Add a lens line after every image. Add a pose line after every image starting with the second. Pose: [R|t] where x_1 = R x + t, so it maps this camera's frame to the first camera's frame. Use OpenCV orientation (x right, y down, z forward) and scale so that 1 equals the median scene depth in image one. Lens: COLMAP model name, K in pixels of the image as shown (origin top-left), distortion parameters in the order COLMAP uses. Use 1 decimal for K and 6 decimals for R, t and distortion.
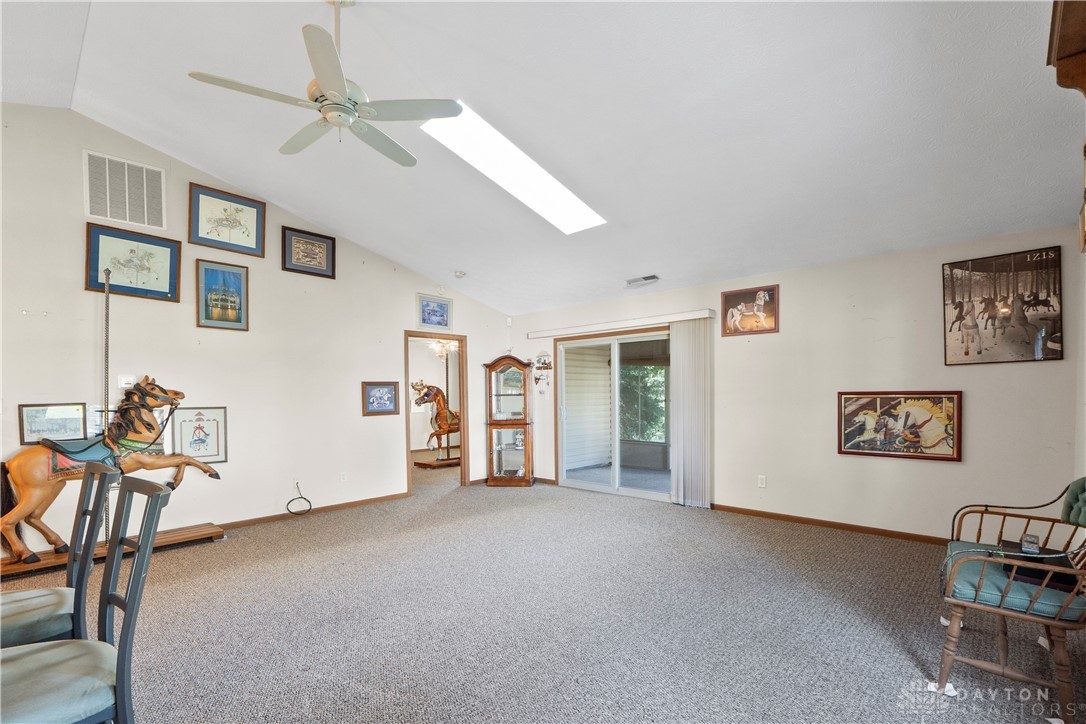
lens RADIAL K [[487.4, 0, 521.7], [0, 487.4, 406.1], [0, 0, 1]] dist [-0.007484, -0.001680]
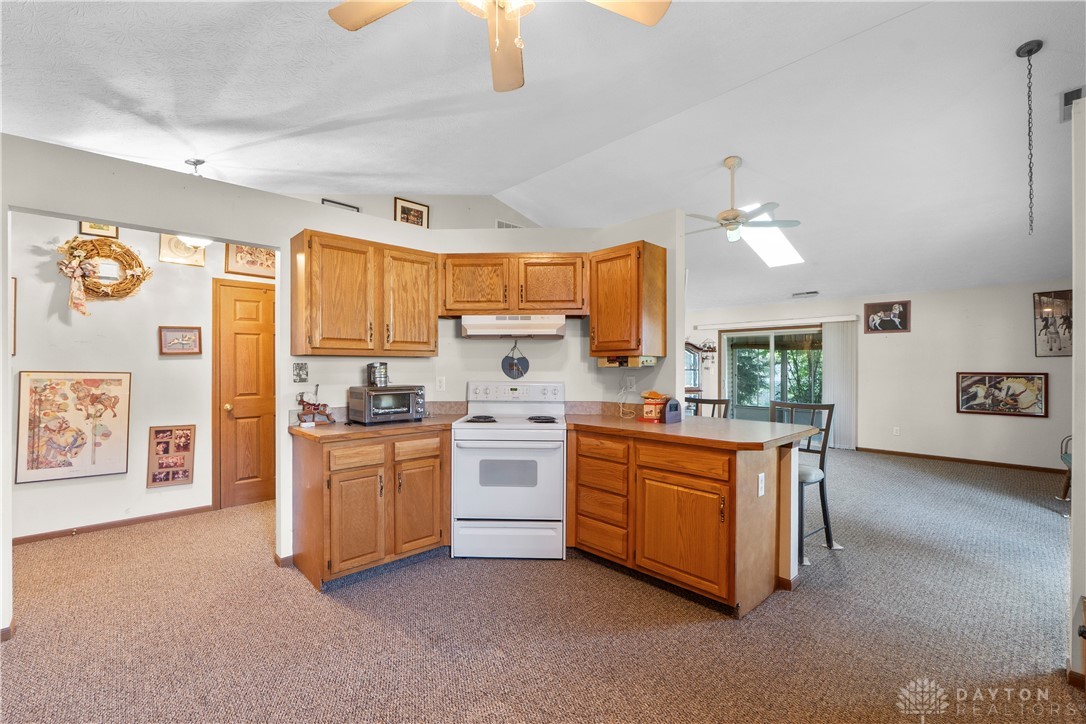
lens RADIAL K [[460.6, 0, 526.3], [0, 460.6, 367.5], [0, 0, 1]] dist [-0.008963, 0.001861]
pose [[0.998512, 0.018074, -0.051452, -0.572874], [-0.019571, 0.999396, -0.028731, 0.021827], [0.050901, 0.029695, 0.998262, -0.464497]]
